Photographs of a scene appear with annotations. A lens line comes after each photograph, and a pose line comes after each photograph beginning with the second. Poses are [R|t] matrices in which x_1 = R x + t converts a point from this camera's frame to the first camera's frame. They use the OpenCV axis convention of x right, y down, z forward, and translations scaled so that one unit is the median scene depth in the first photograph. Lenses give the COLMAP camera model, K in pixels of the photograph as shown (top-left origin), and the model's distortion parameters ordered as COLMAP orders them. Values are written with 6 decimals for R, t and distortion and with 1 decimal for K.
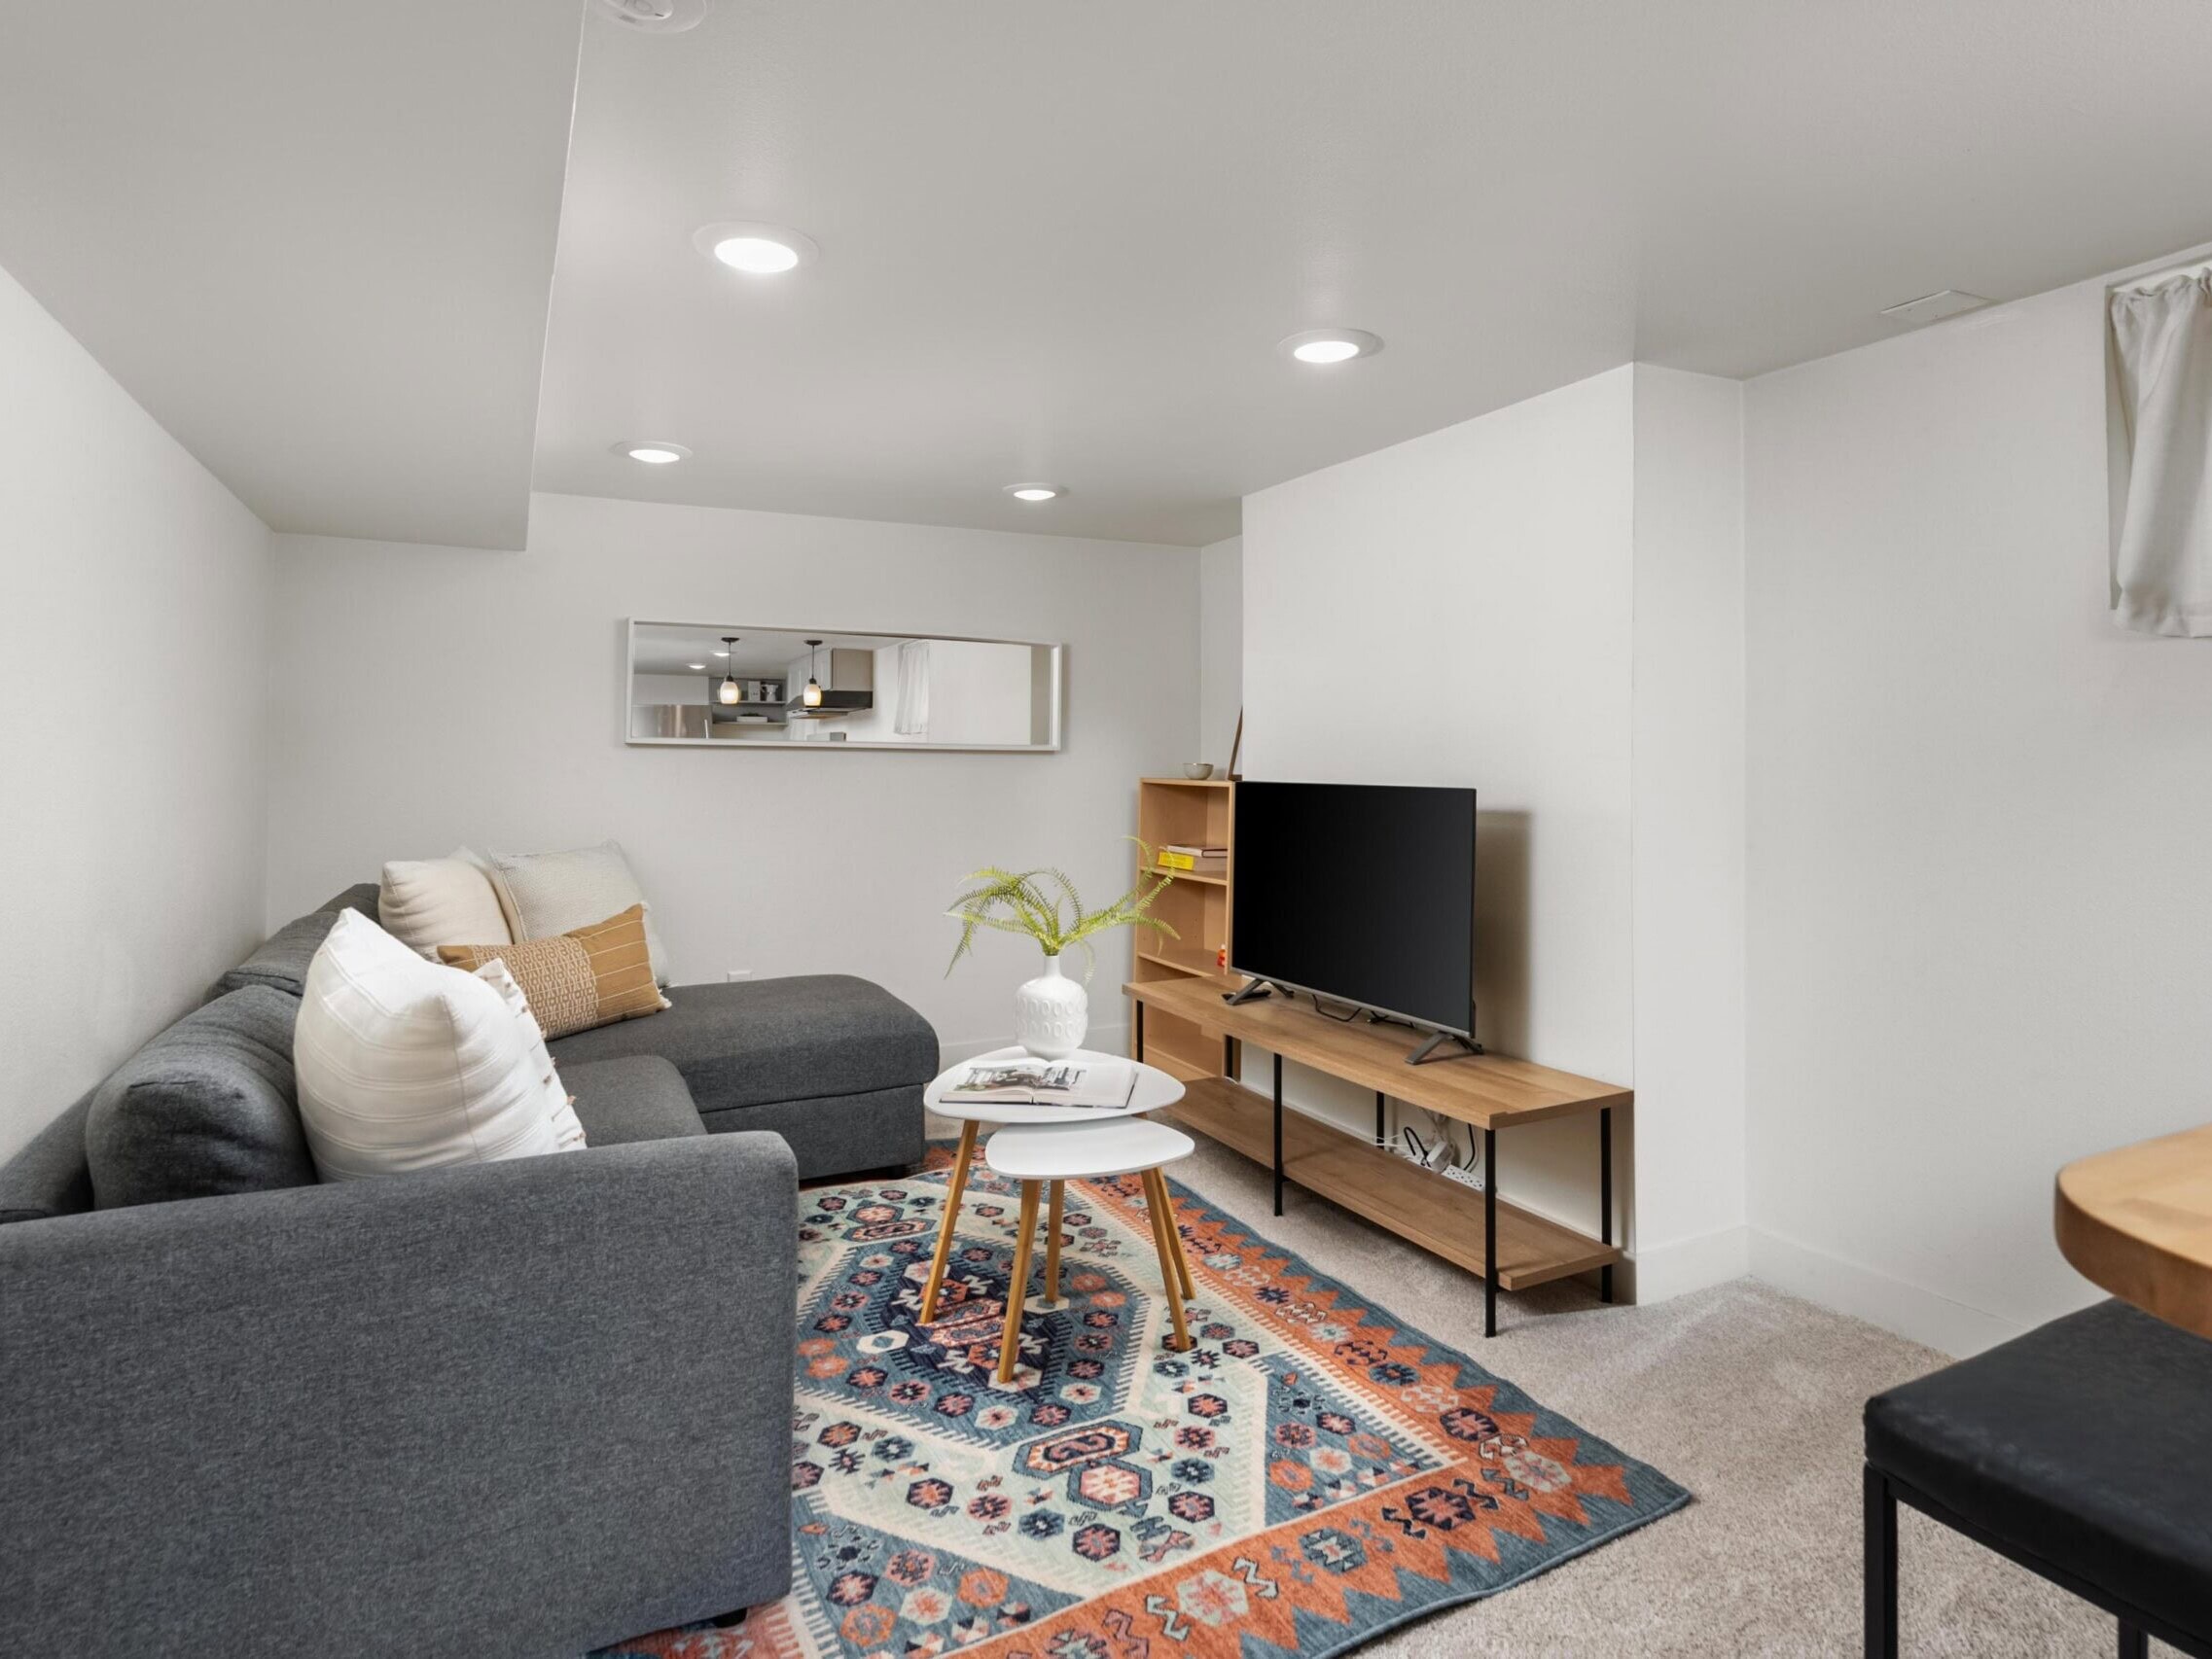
lens RADIAL K [[1221.6, 0, 1105.0], [0, 1221.6, 756.0], [0, 0, 1]] dist [0.001170, -0.002052]
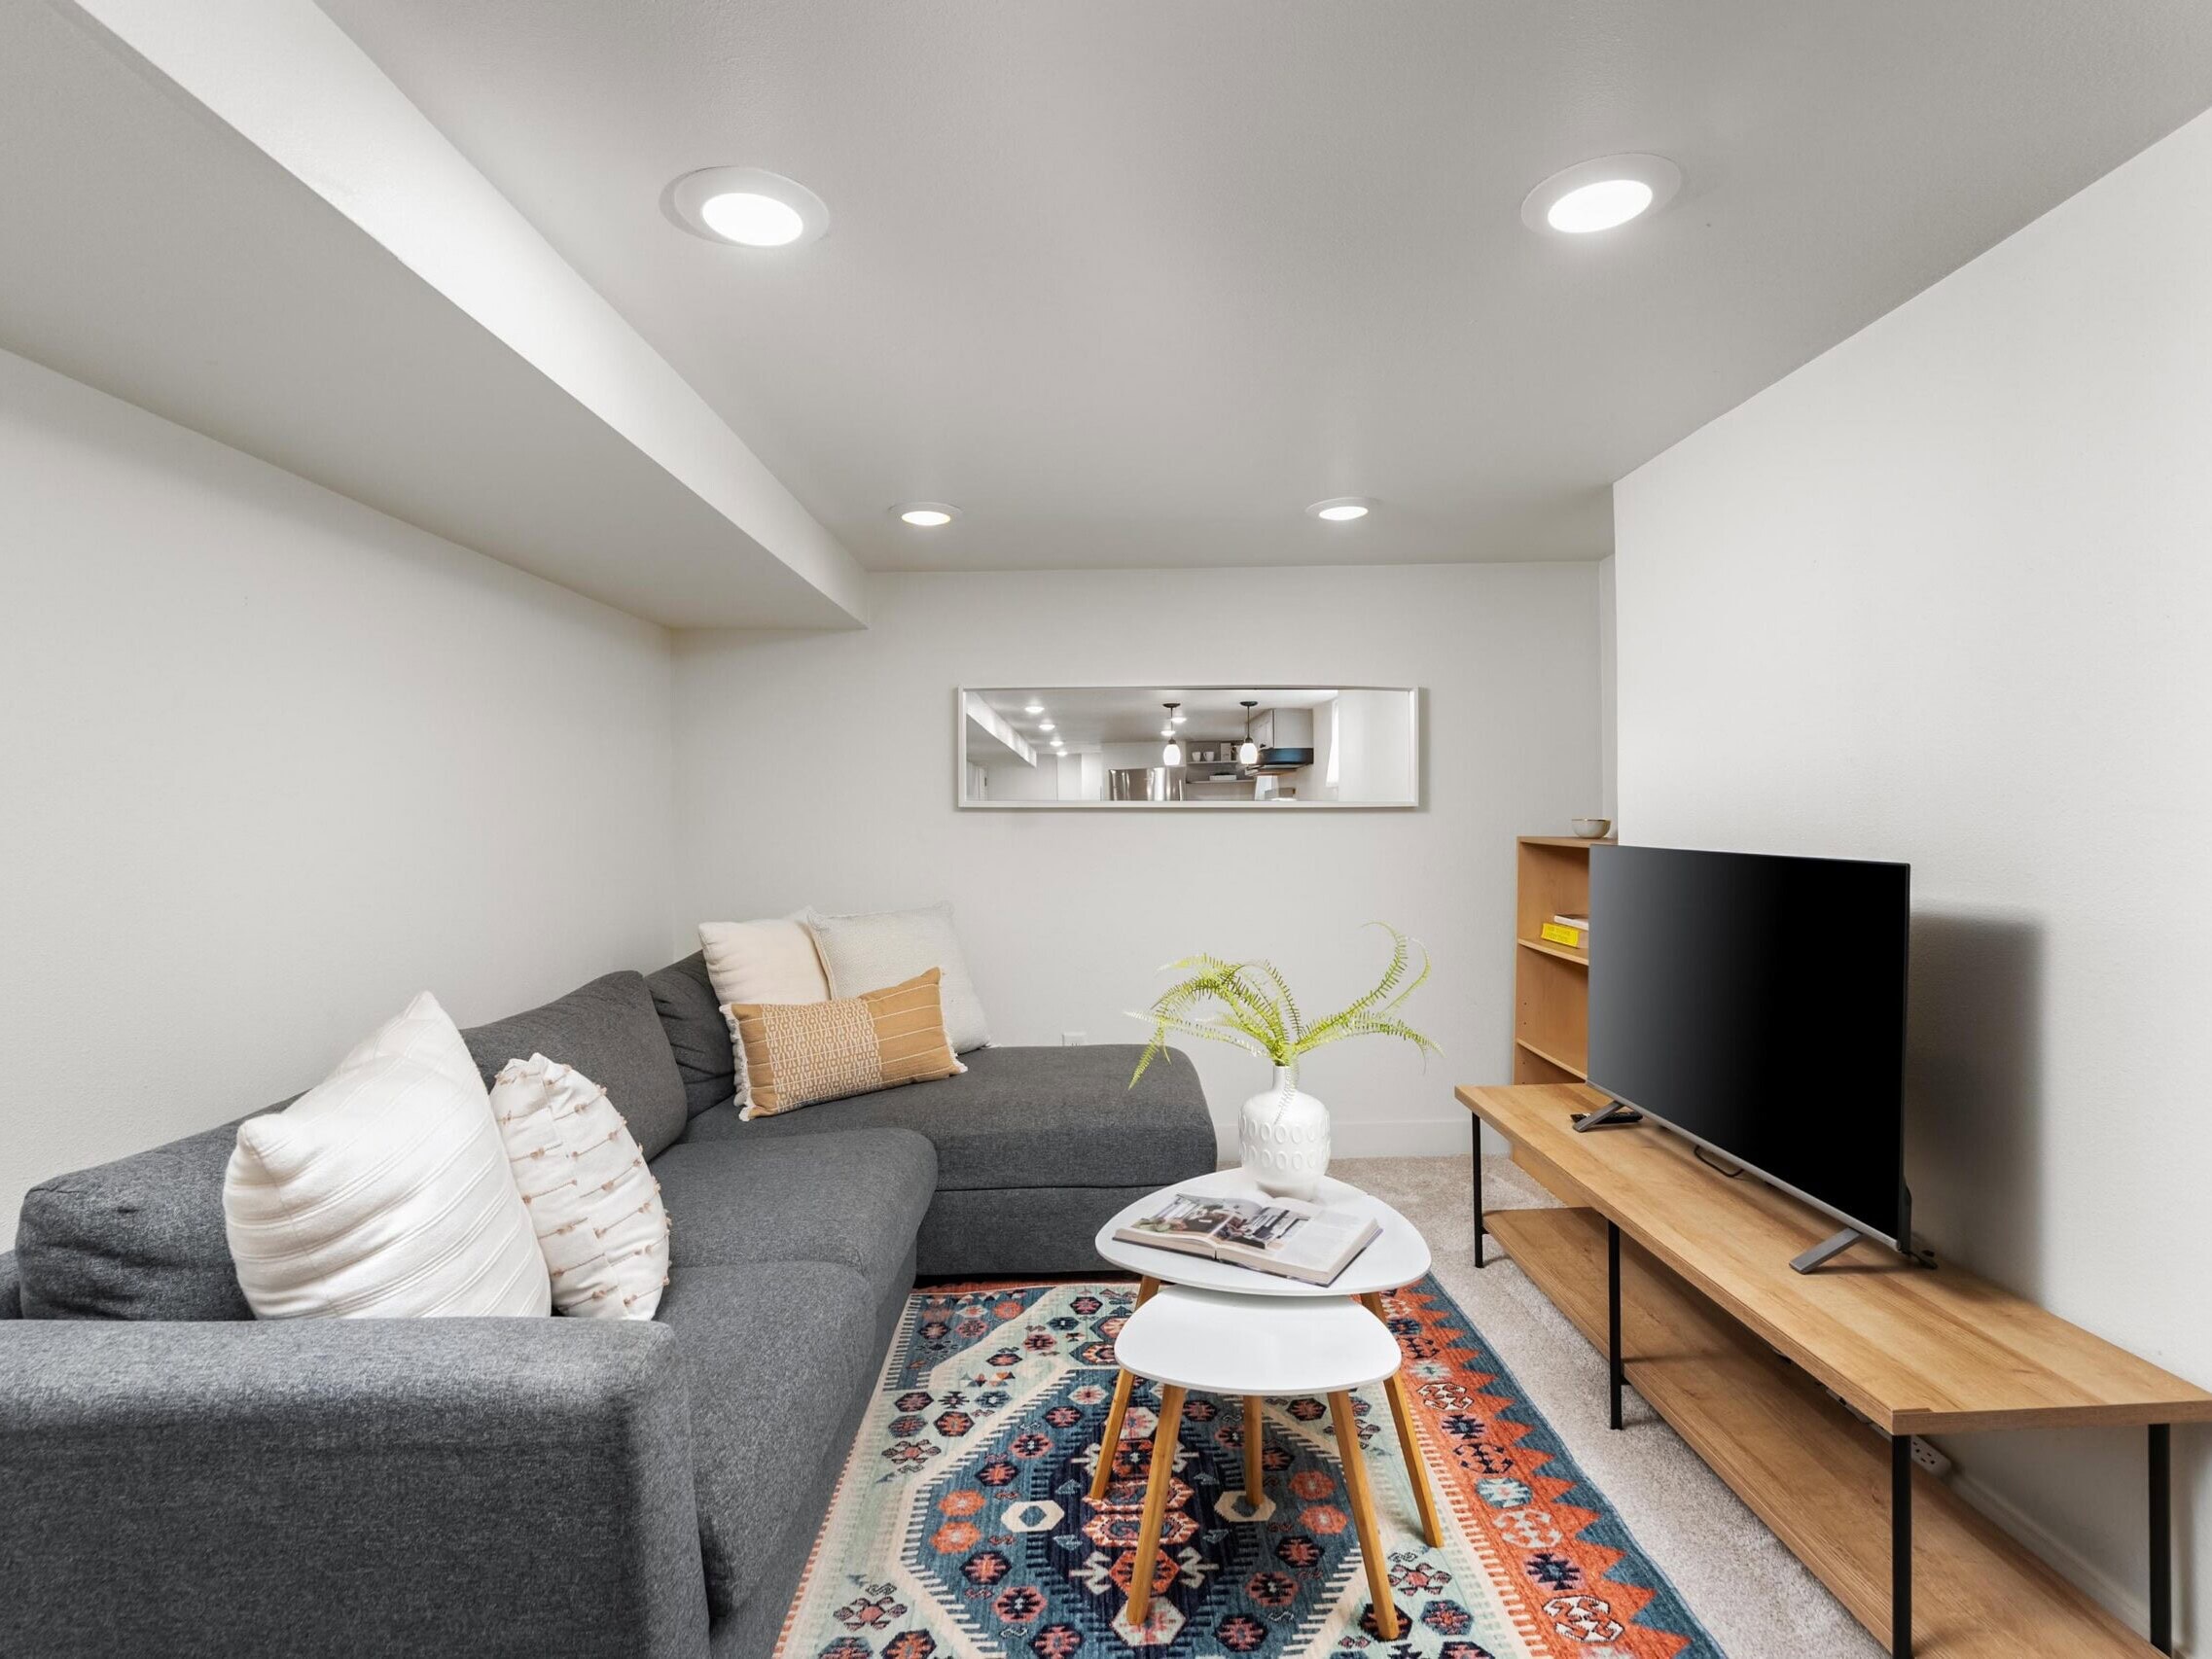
lens RADIAL K [[1101.4, 0, 1106.0], [0, 1101.4, 829.5], [0, 0, 1]] dist [-0.011657, 0.001565]
pose [[0.902701, -0.007518, -0.430203, 0.182905], [0.015797, 0.999752, 0.015675, -0.006907], [0.429978, -0.020945, 0.902596, 0.324649]]
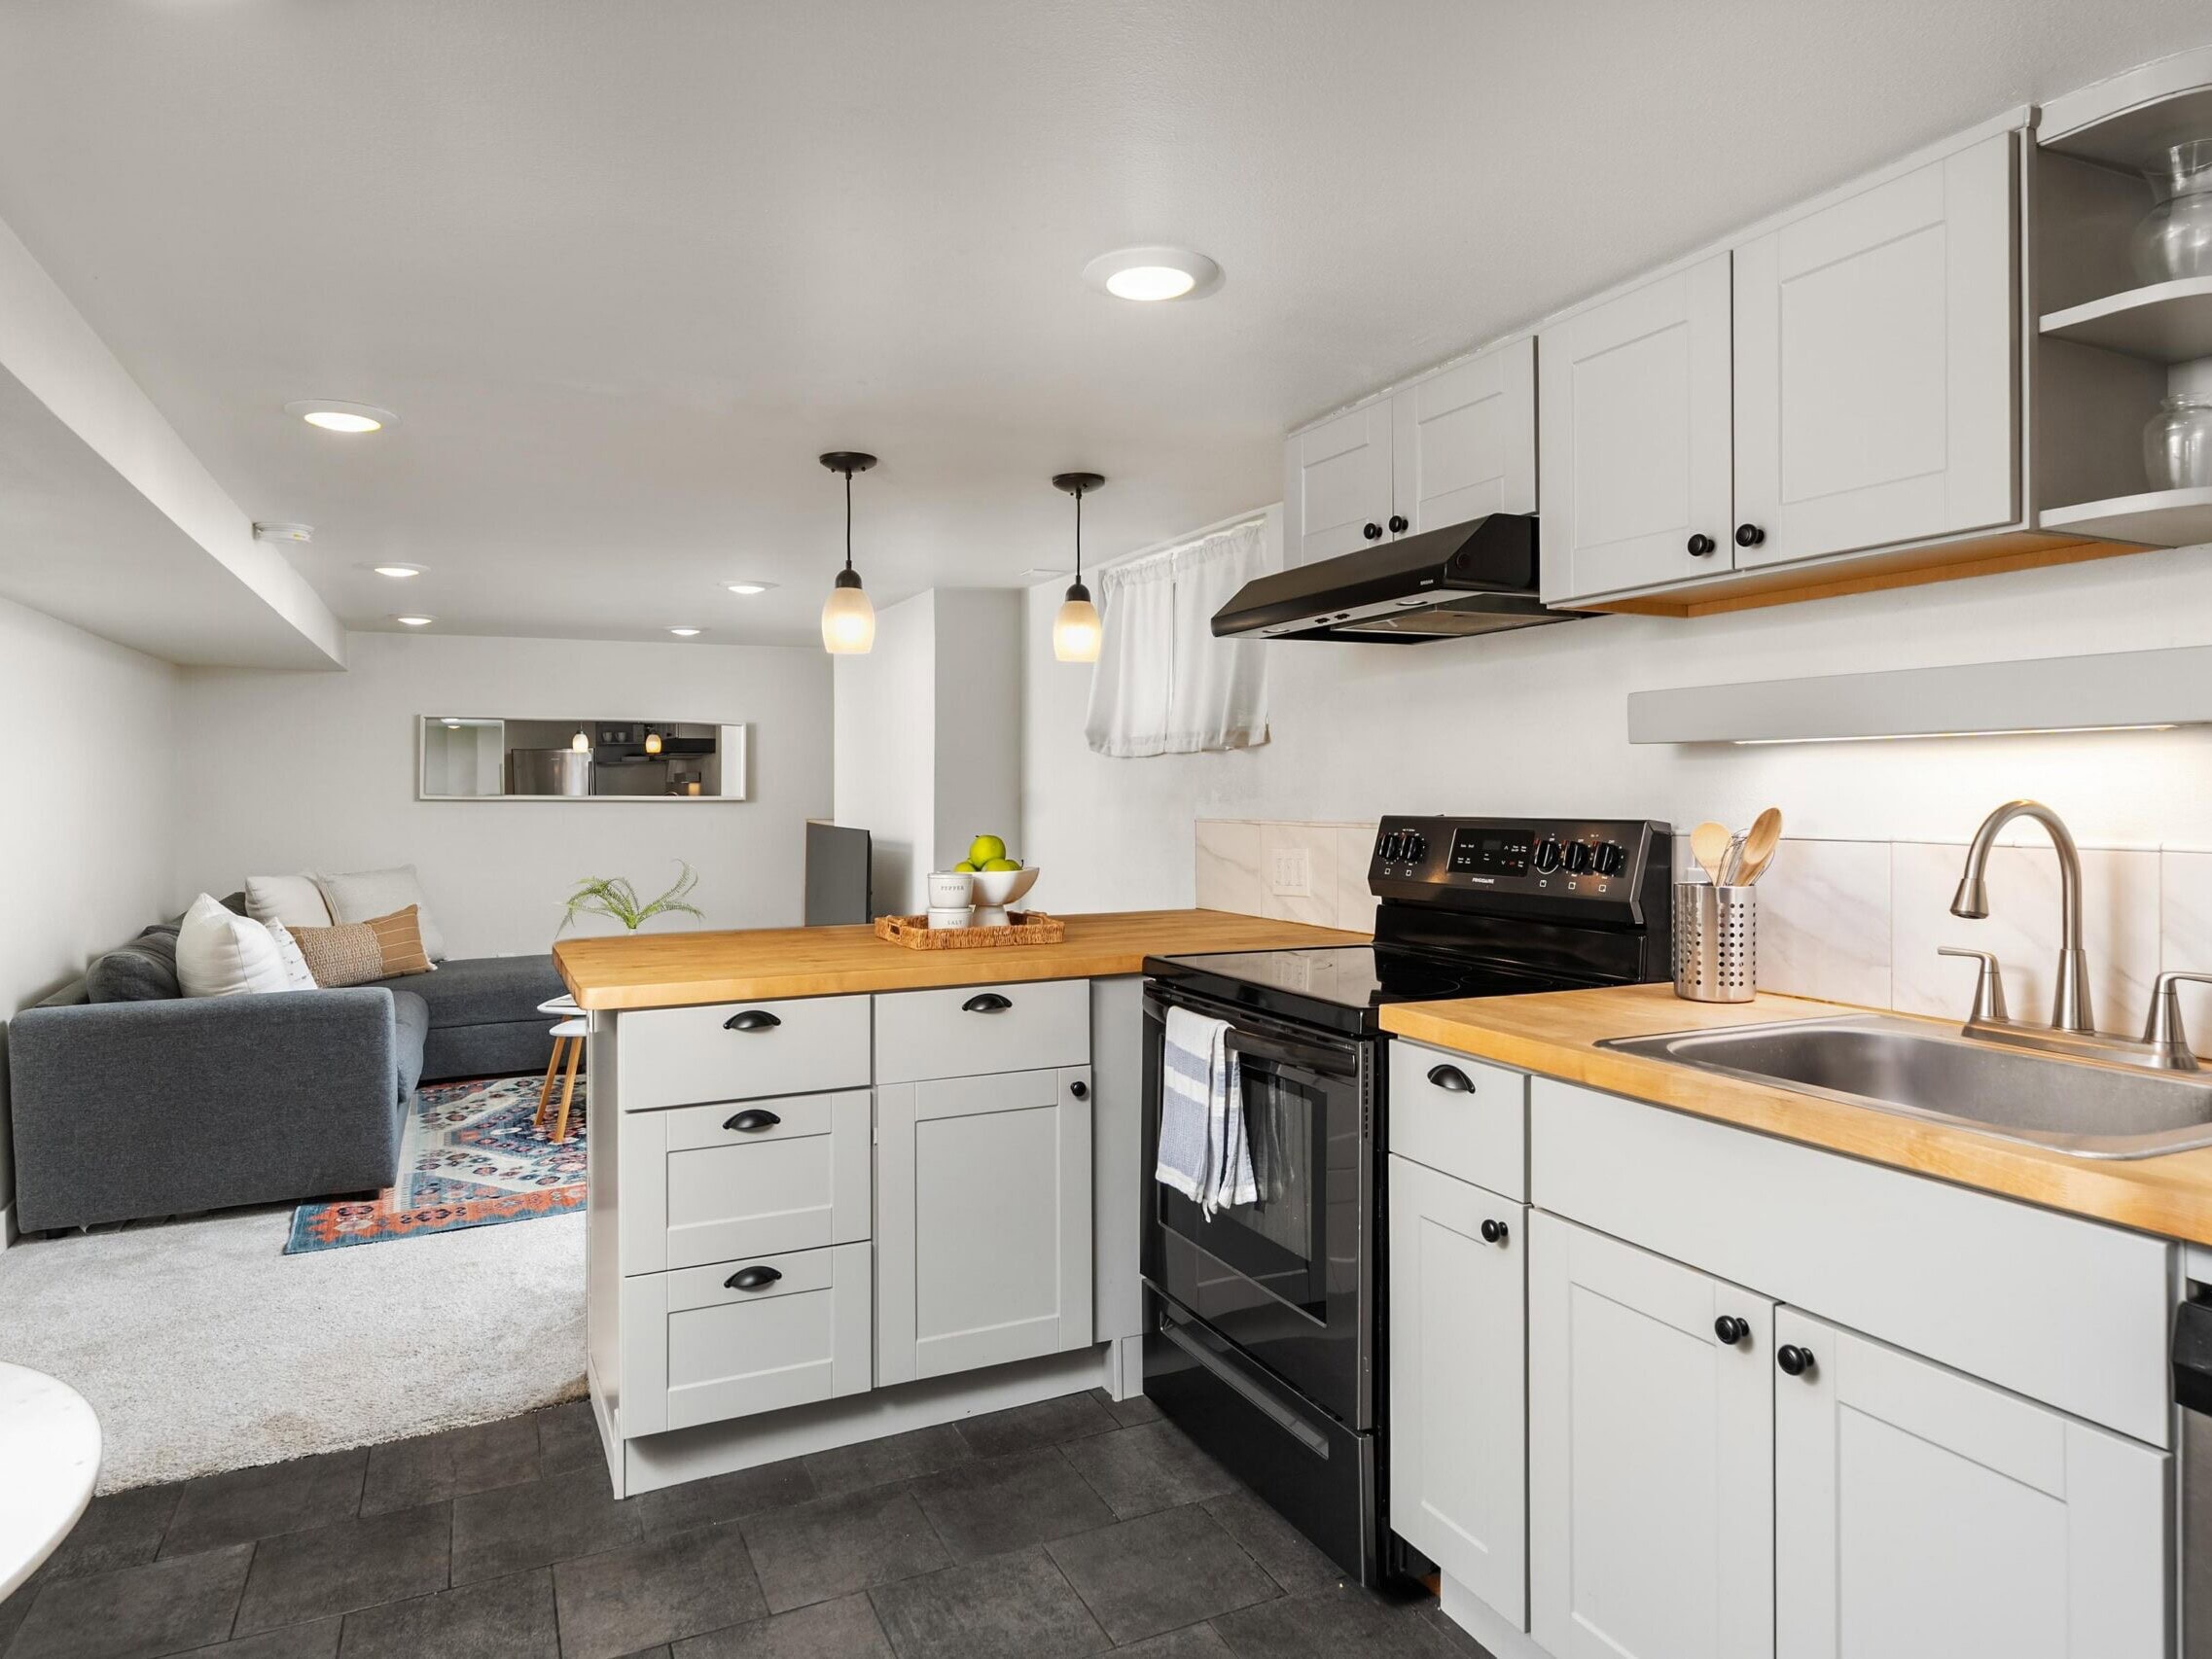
lens RADIAL K [[1313.5, 0, 1107.4], [0, 1313.5, 799.3], [0, 0, 1]] dist [0.003291, 0.000966]
pose [[0.999962, -0.006778, -0.005439, 0.700723], [0.006862, 0.999854, 0.015631, -0.046896], [0.005333, -0.015667, 0.999863, -0.926250]]
